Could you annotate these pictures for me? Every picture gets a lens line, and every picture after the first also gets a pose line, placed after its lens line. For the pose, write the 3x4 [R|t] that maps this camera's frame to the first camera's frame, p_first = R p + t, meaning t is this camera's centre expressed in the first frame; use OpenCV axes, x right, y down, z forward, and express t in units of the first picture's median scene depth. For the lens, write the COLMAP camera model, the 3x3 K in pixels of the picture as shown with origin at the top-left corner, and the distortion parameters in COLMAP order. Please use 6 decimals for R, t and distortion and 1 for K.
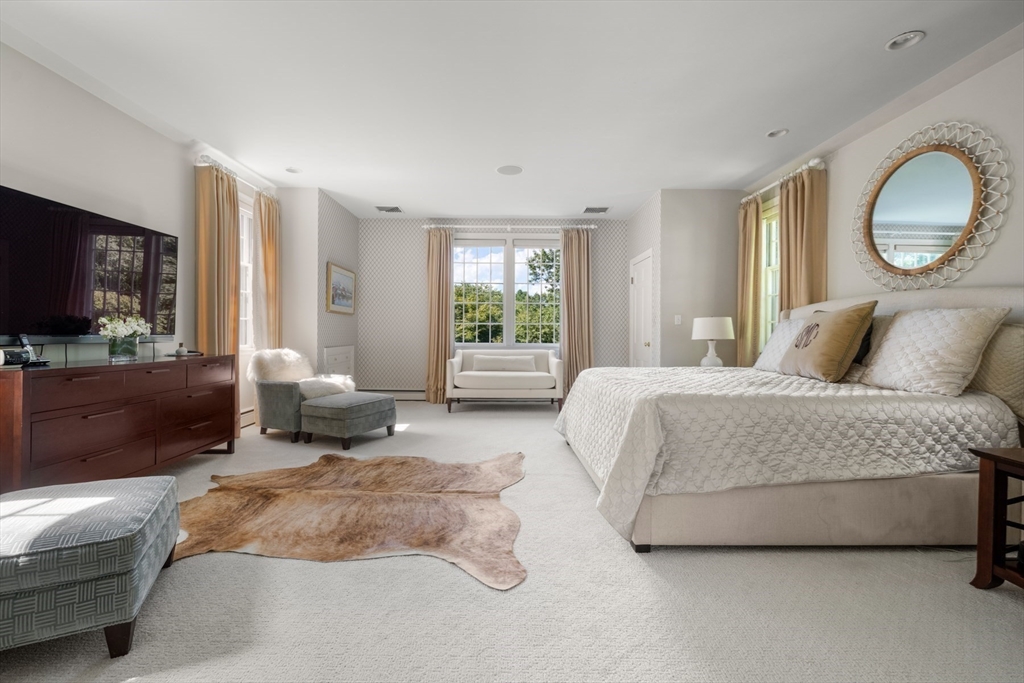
lens RADIAL K [[440.6, 0, 514.6], [0, 440.6, 330.9], [0, 0, 1]] dist [0.000174, -0.000085]
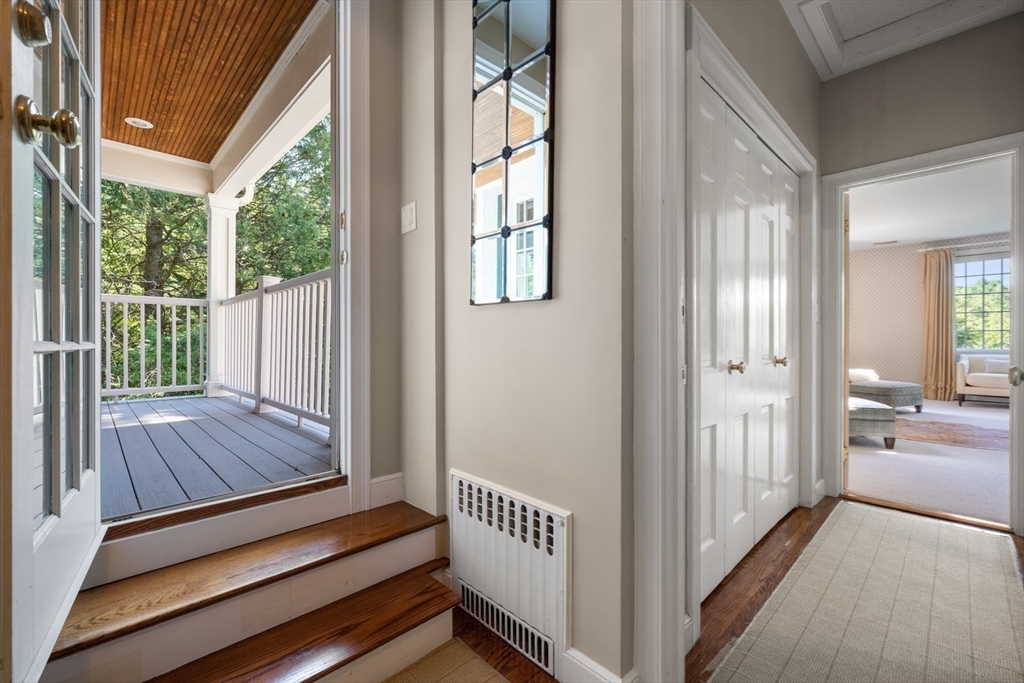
lens RADIAL K [[431.2, 0, 512.0], [0, 431.2, 341.5], [0, 0, 1]] dist [-0.000678, -0.000174]
pose [[0.688084, -0.004456, -0.725617, -0.232101], [0.008555, 0.999961, 0.001971, -0.004823], [0.725581, -0.007564, 0.688096, -1.174808]]
